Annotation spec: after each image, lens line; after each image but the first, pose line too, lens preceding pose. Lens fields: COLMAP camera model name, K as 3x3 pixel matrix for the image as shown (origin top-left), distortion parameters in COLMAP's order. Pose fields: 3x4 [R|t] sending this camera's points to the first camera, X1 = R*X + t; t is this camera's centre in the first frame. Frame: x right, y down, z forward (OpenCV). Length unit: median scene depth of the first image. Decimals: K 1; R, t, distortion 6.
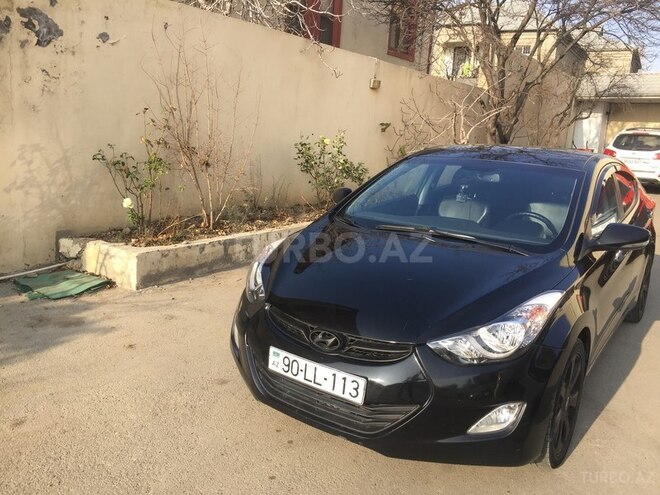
lens RADIAL K [[565.1, 0, 330.0], [0, 565.1, 247.5], [0, 0, 1]] dist [0.069823, -0.089151]
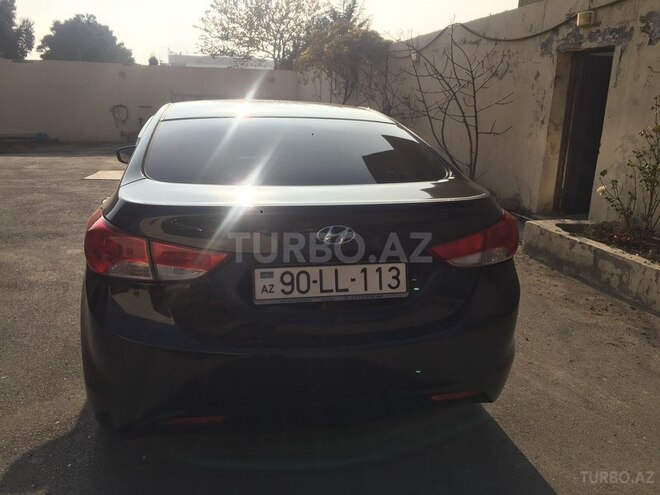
lens RADIAL K [[565.1, 0, 330.0], [0, 565.1, 247.5], [0, 0, 1]] dist [0.069823, -0.089151]
pose [[-0.671981, 0.103730, -0.733267, 0.743389], [-0.218247, 0.918430, 0.329930, -0.222879], [0.707679, 0.381740, -0.594529, 1.358235]]
